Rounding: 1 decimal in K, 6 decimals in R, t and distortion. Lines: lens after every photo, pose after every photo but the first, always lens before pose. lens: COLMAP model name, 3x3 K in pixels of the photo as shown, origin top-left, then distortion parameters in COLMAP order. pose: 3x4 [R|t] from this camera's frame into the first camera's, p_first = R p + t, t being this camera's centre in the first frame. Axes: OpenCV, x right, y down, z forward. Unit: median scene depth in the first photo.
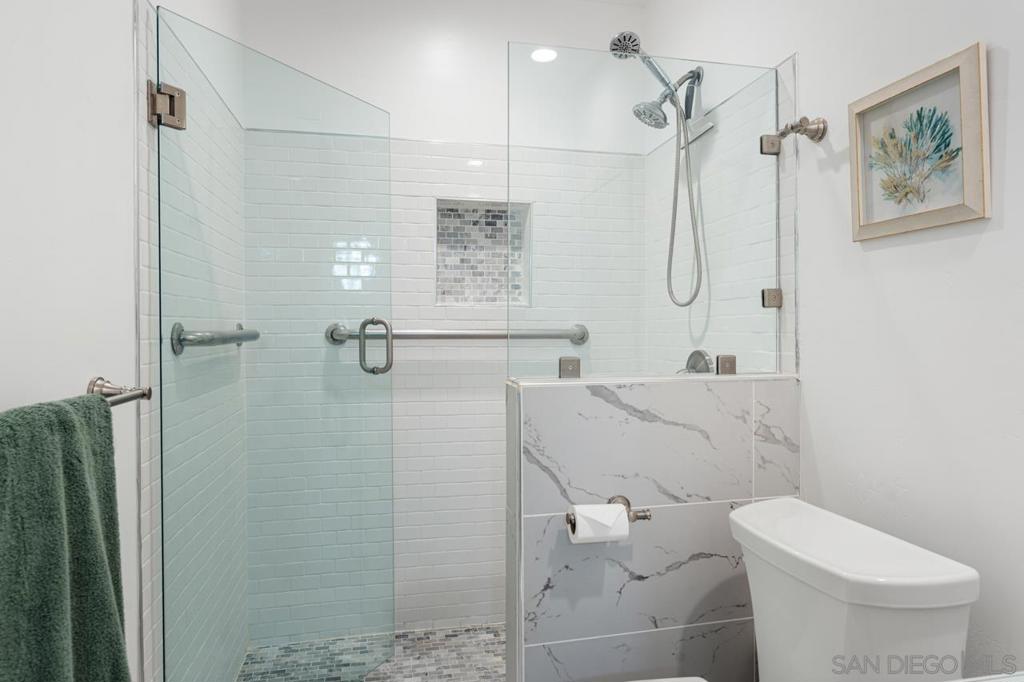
lens RADIAL K [[614.9, 0, 513.9], [0, 614.9, 335.1], [0, 0, 1]] dist [0.001129, 0.000095]
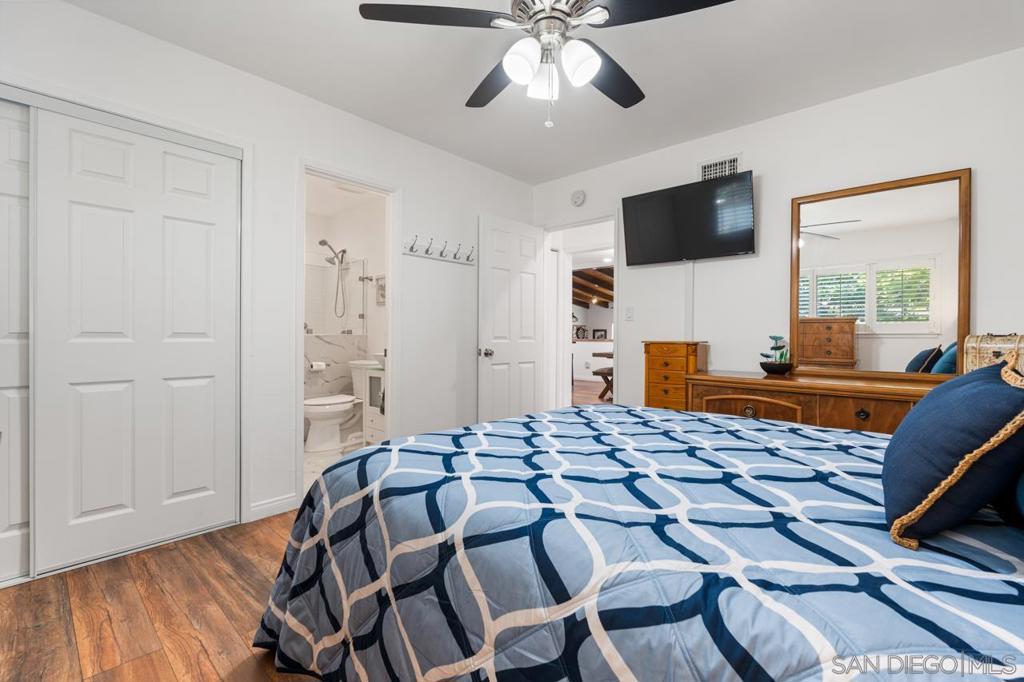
lens RADIAL K [[449.2, 0, 512.9], [0, 449.2, 338.6], [0, 0, 1]] dist [-0.002601, -0.000064]
pose [[0.811224, 0.010138, 0.584647, -0.509601], [-0.009552, 0.999946, -0.004086, 0.091643], [-0.584657, -0.002270, 0.811277, -2.014369]]
